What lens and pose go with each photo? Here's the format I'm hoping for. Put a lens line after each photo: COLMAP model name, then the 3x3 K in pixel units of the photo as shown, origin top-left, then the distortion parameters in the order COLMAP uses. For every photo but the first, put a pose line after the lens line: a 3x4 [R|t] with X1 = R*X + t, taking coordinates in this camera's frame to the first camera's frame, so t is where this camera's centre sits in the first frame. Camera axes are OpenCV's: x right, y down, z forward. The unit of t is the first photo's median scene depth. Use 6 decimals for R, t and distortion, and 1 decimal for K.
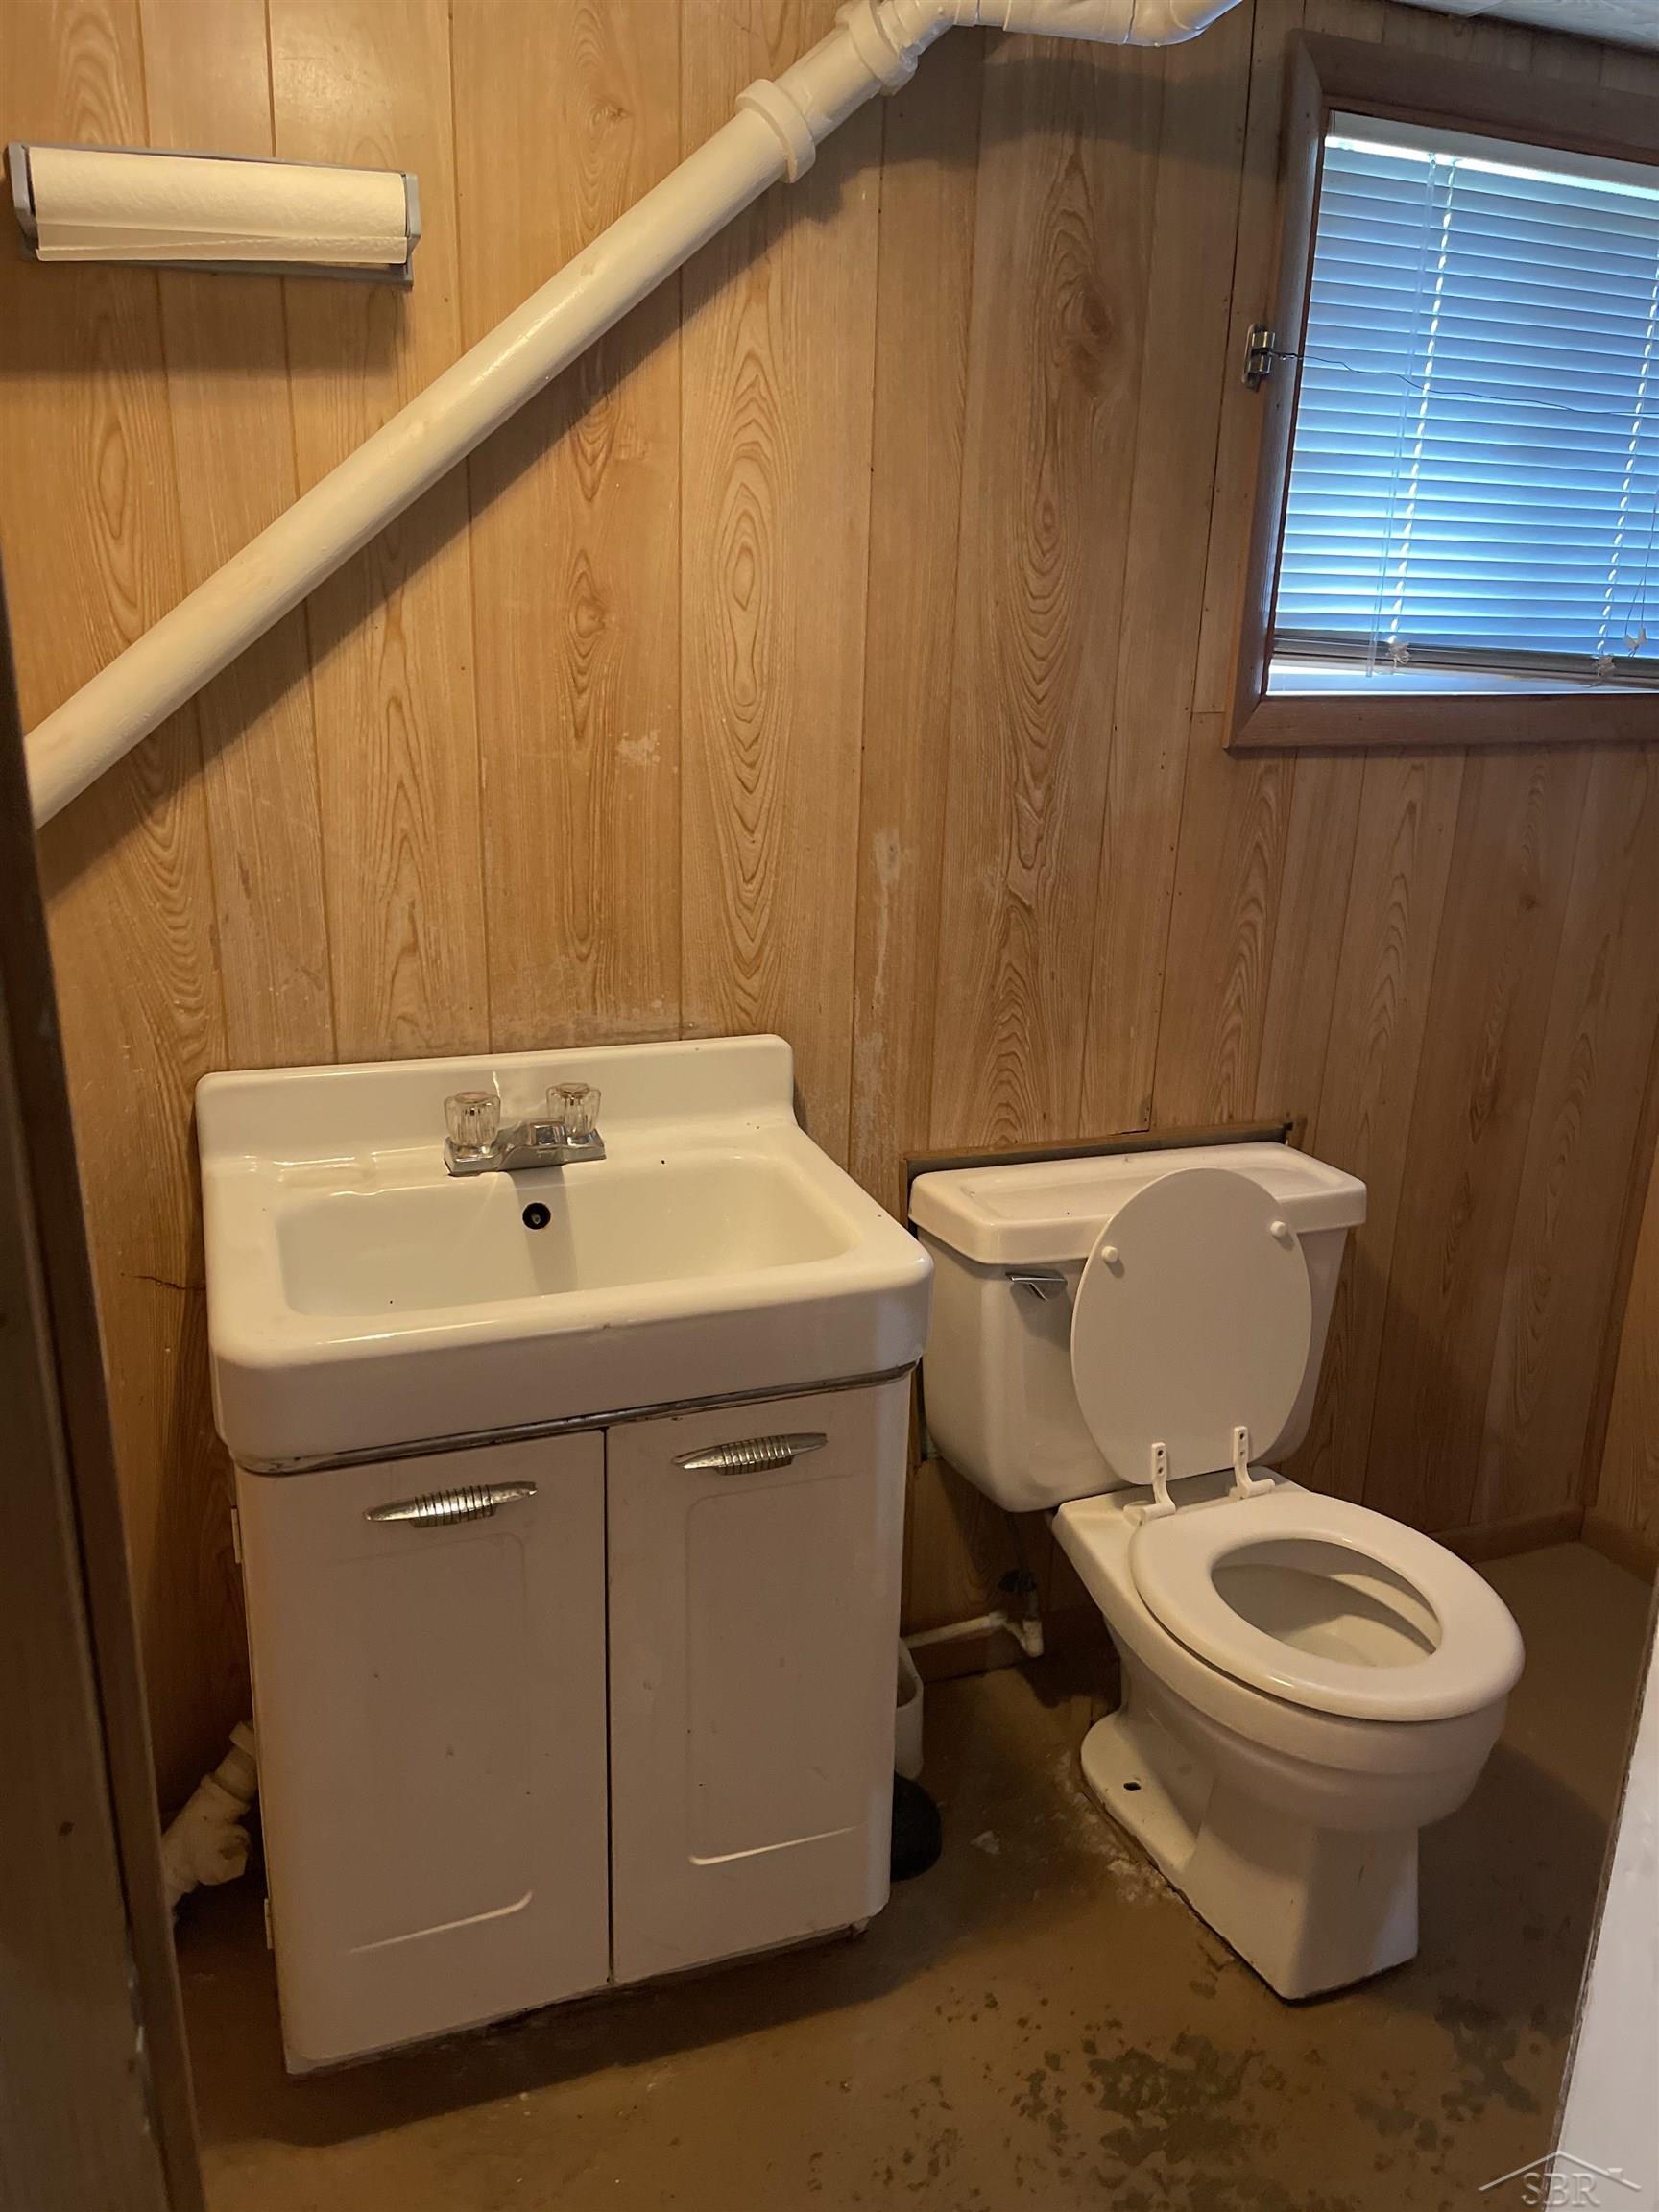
lens RADIAL K [[1688.5, 0, 833.6], [0, 1688.5, 1115.2], [0, 0, 1]] dist [0.049495, -0.049222]
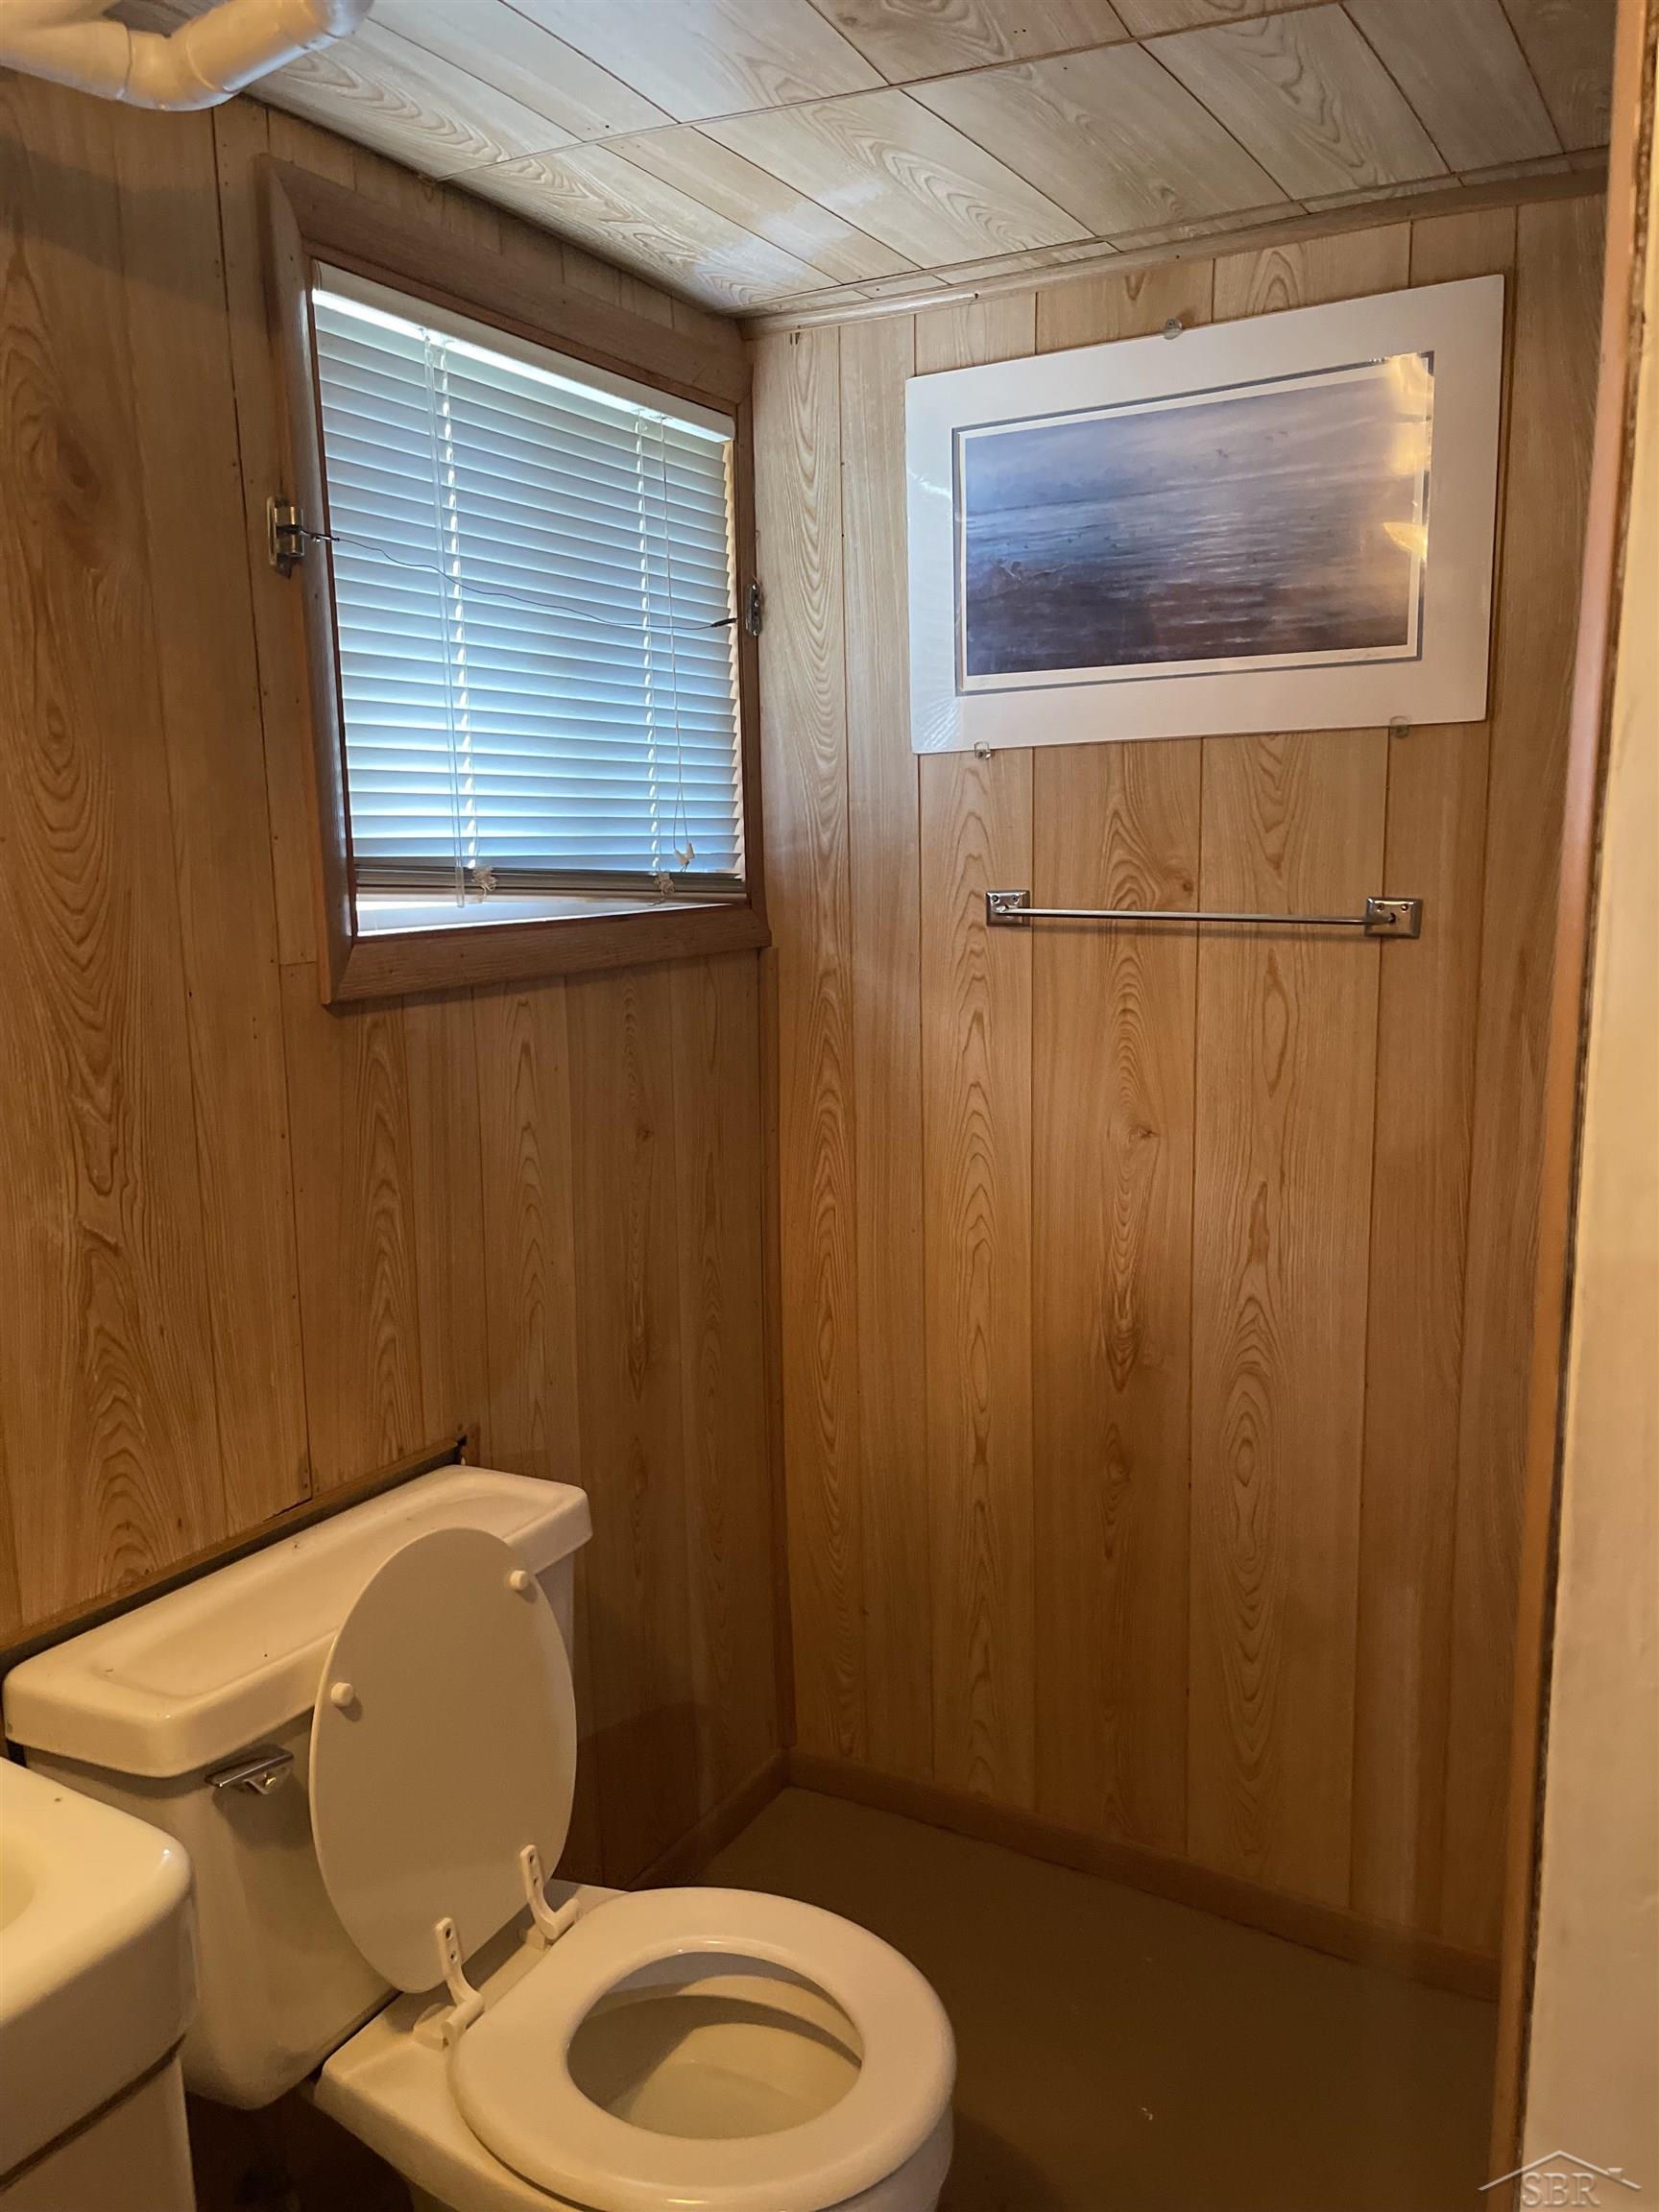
lens RADIAL K [[1688.5, 0, 833.6], [0, 1688.5, 1115.2], [0, 0, 1]] dist [0.049495, -0.049222]
pose [[0.784917, -0.145937, 0.602169, -0.070407], [0.227686, 0.971805, -0.061265, -0.062872], [-0.576250, 0.185193, 0.796015, 0.237942]]
